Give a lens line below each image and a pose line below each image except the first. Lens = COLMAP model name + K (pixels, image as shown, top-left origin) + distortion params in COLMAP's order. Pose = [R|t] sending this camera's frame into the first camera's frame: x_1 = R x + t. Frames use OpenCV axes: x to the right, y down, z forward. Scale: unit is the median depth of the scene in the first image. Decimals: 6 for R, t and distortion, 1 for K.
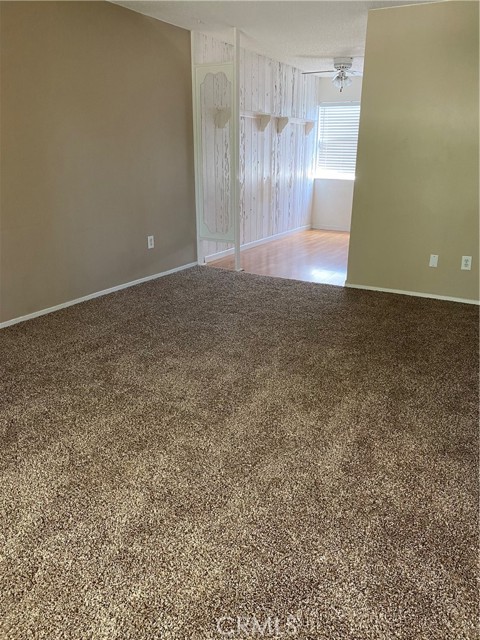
lens RADIAL K [[488.3, 0, 240.8], [0, 488.3, 323.3], [0, 0, 1]] dist [0.039575, -0.071514]
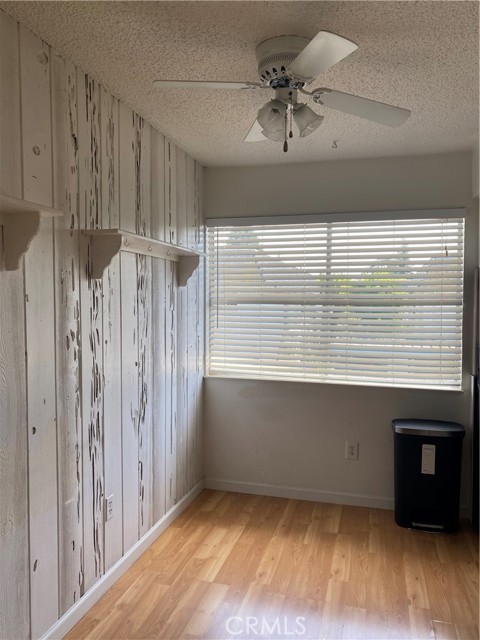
lens RADIAL K [[488.3, 0, 240.8], [0, 488.3, 323.3], [0, 0, 1]] dist [0.039575, -0.071514]
pose [[0.969062, -0.010143, 0.246610, 0.087989], [0.080493, 0.957517, -0.276915, -0.254633], [-0.233325, 0.288198, 0.928710, 0.665352]]
